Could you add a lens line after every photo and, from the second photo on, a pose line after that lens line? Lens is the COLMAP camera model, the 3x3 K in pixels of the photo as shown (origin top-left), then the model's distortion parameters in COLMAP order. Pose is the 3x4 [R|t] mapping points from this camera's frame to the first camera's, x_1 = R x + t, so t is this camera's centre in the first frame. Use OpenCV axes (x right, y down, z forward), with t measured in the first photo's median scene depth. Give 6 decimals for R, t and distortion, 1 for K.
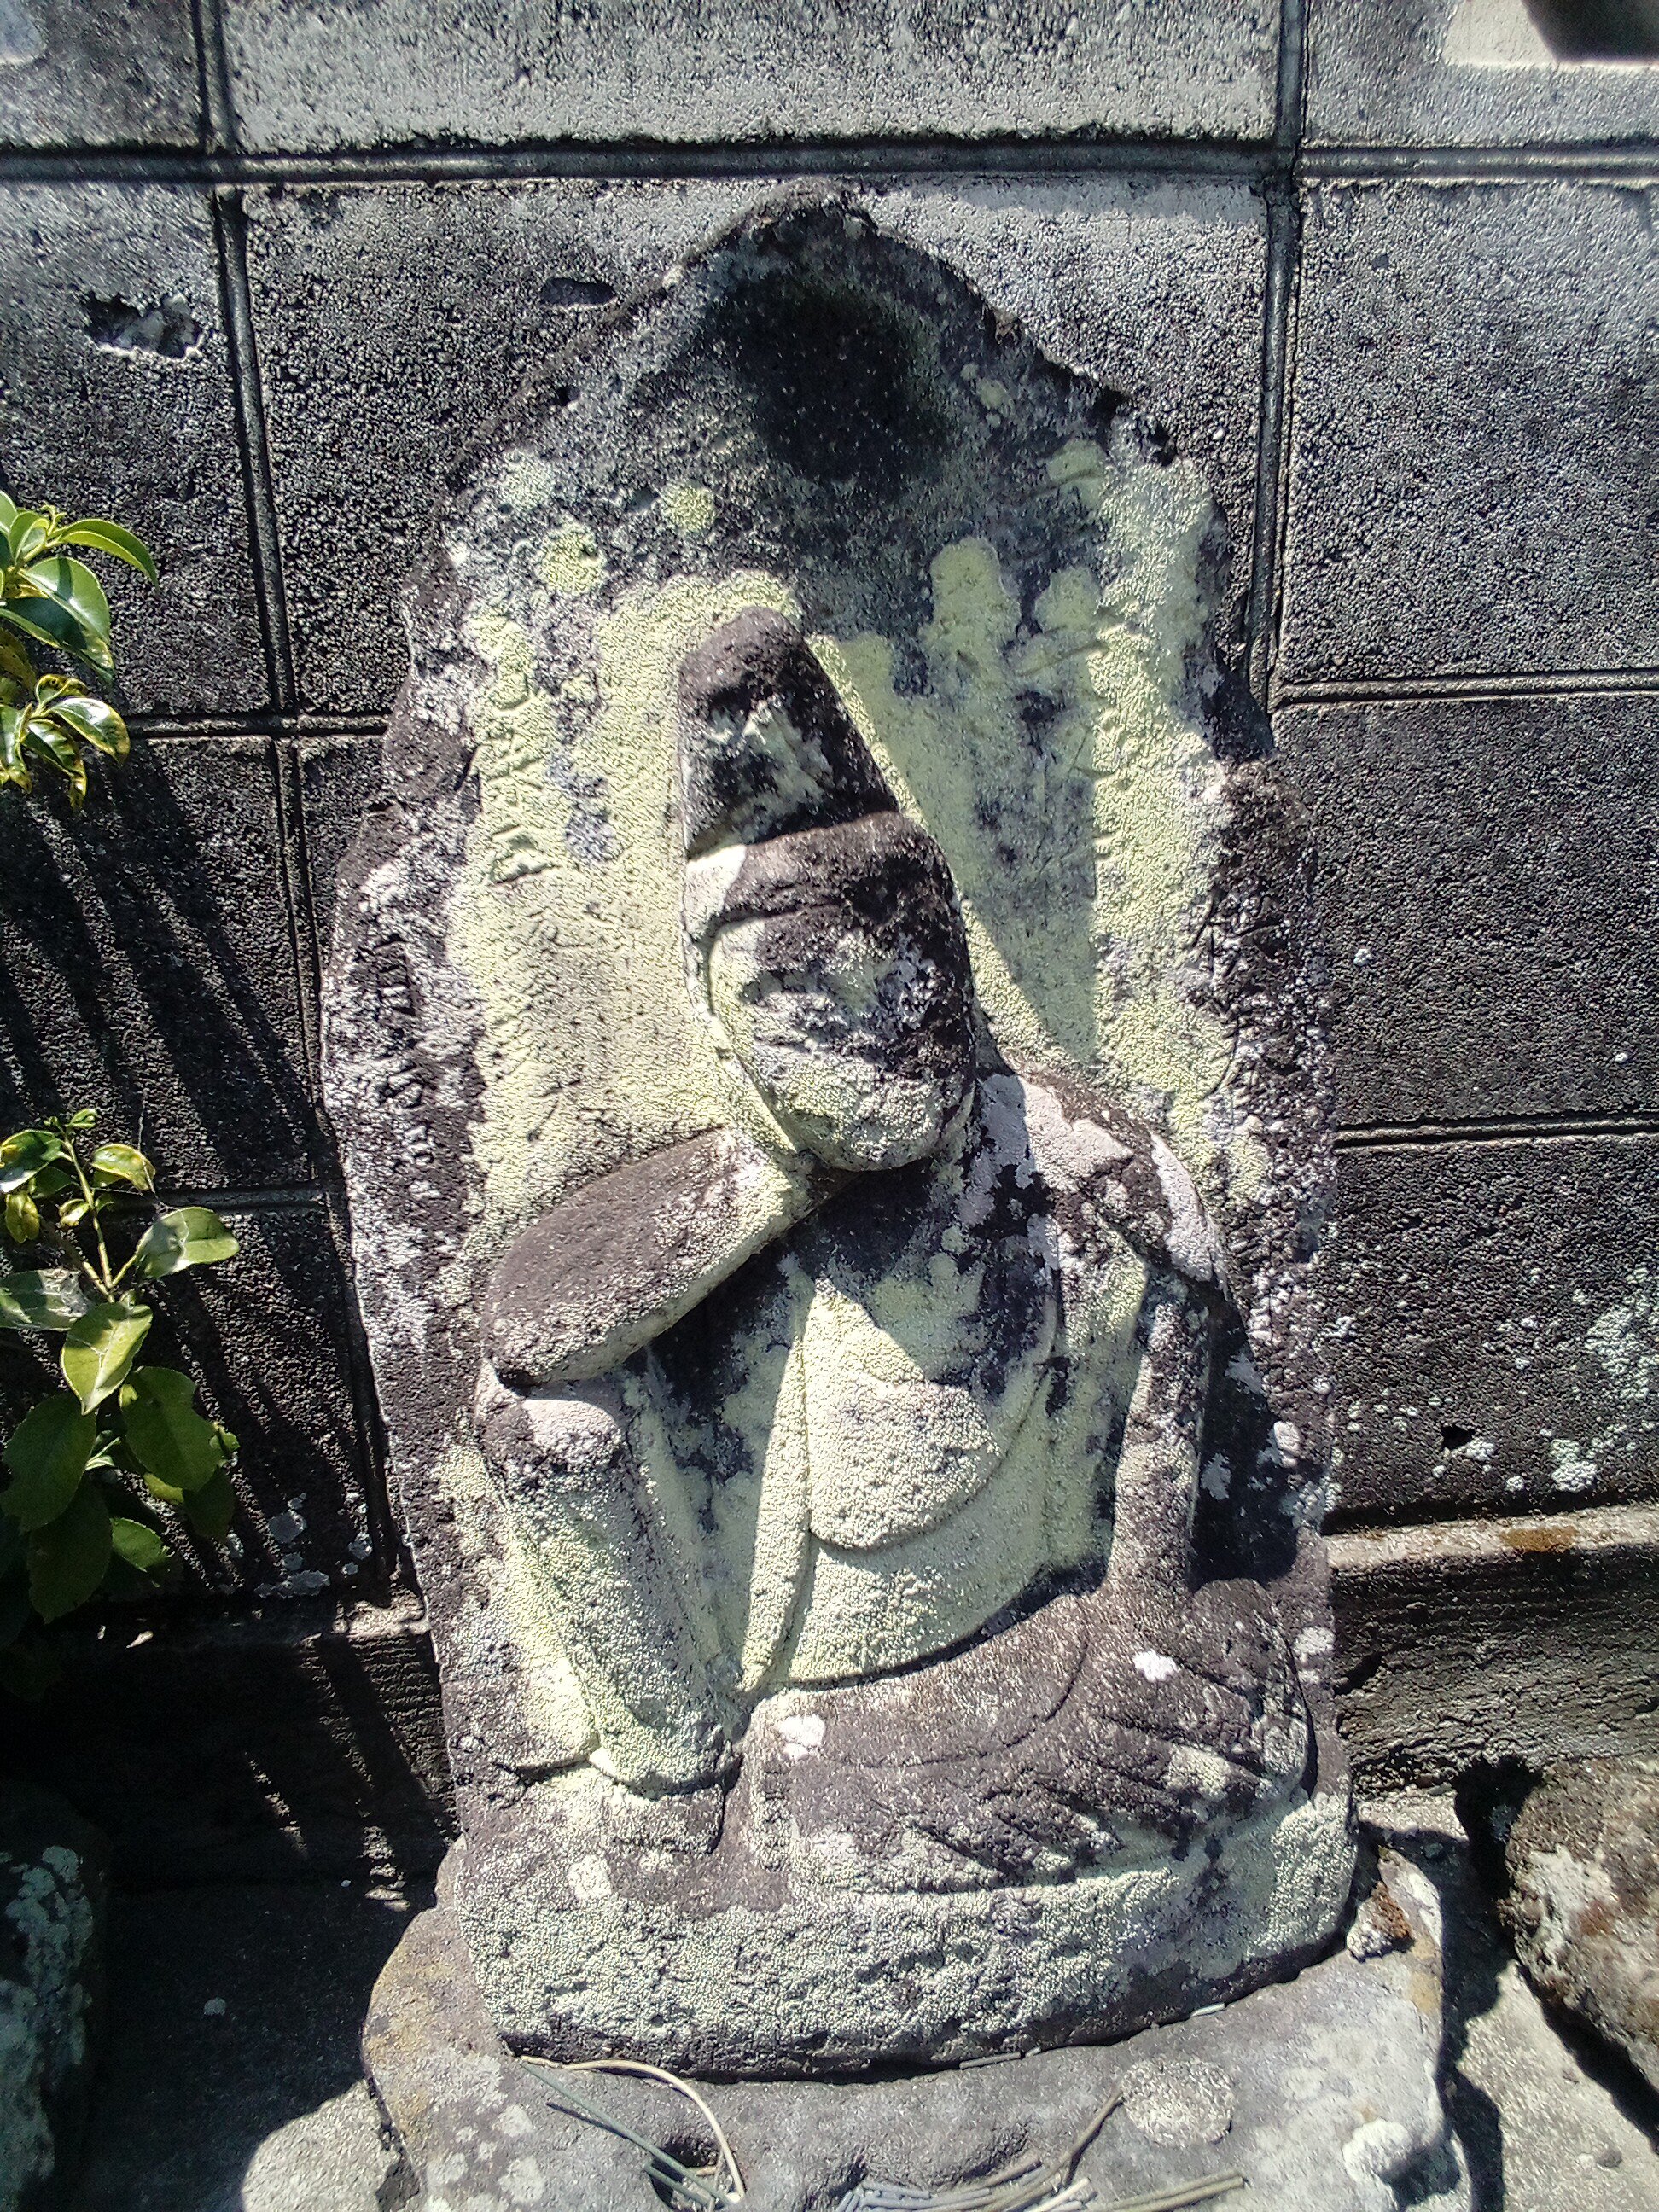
lens RADIAL K [[1934.3, 0, 829.5], [0, 1934.3, 1106.0], [0, 0, 1]] dist [0.153715, -0.250690]
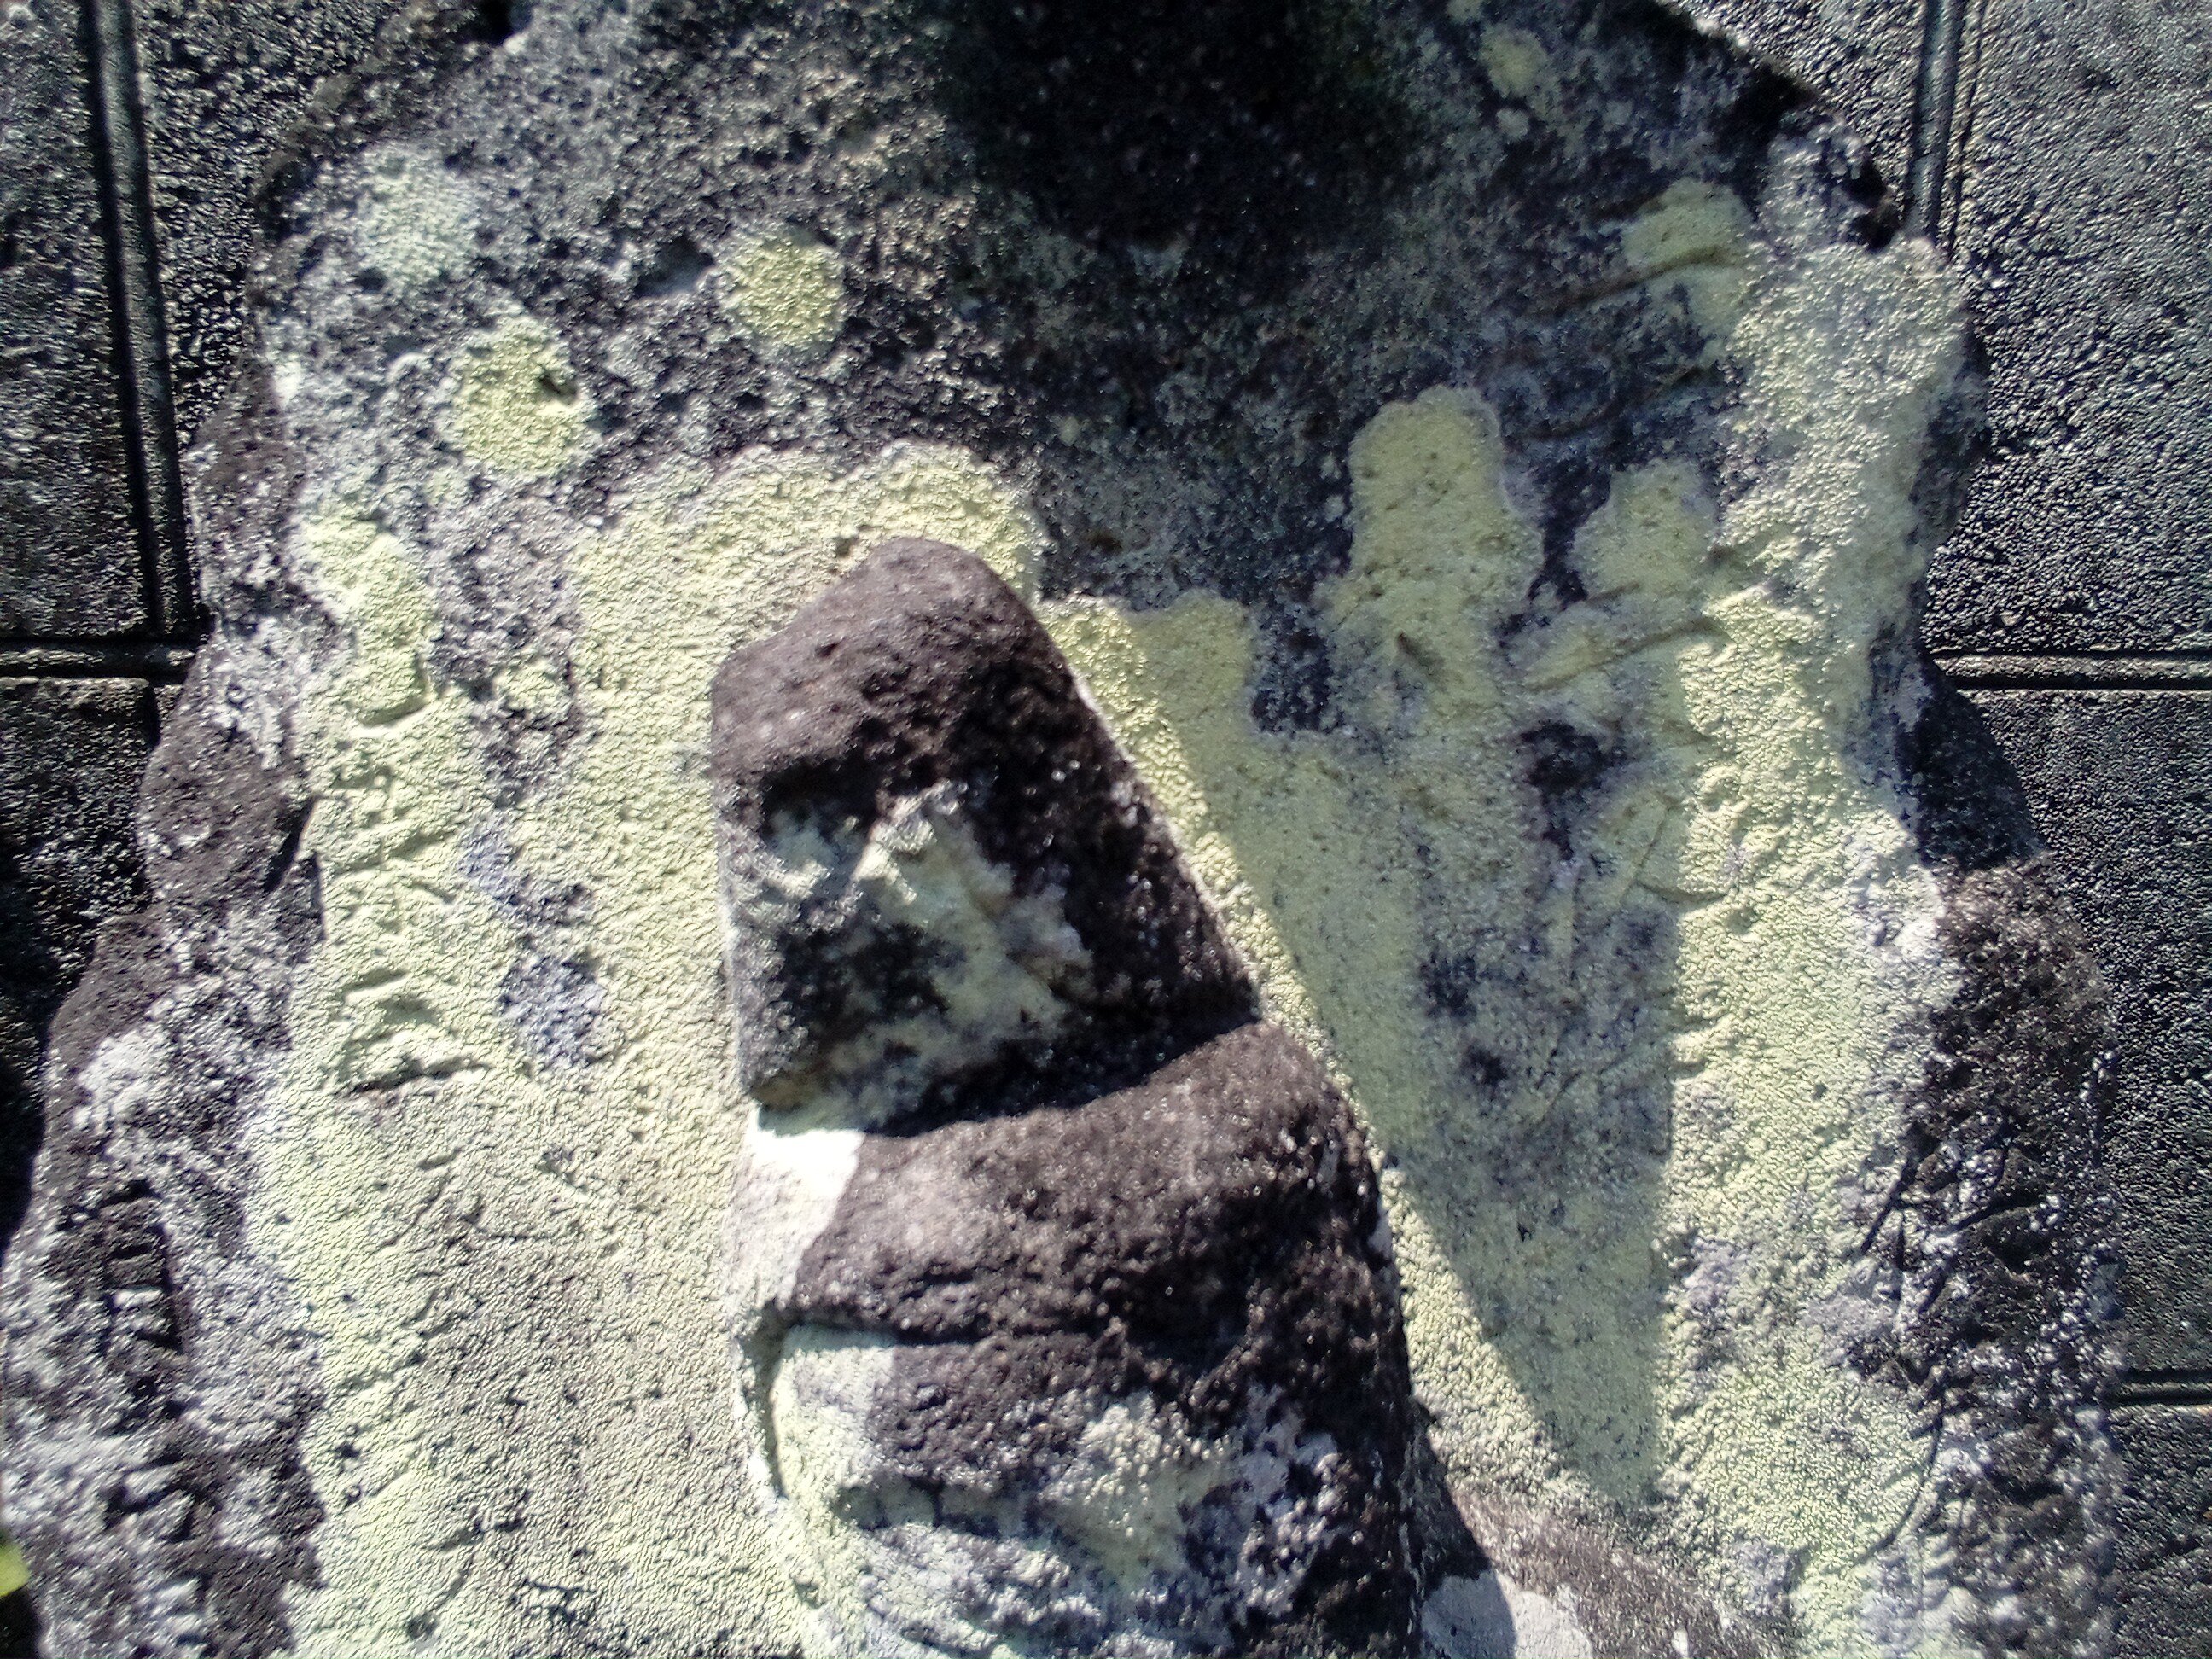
lens RADIAL K [[1940.9, 0, 1093.6], [0, 1940.9, 829.8], [0, 0, 1]] dist [0.076512, -0.080806]
pose [[0.998595, 0.045637, -0.026920, 0.009629], [-0.047028, 0.997458, -0.053532, -0.156718], [0.024409, 0.054723, 0.998203, 0.539919]]
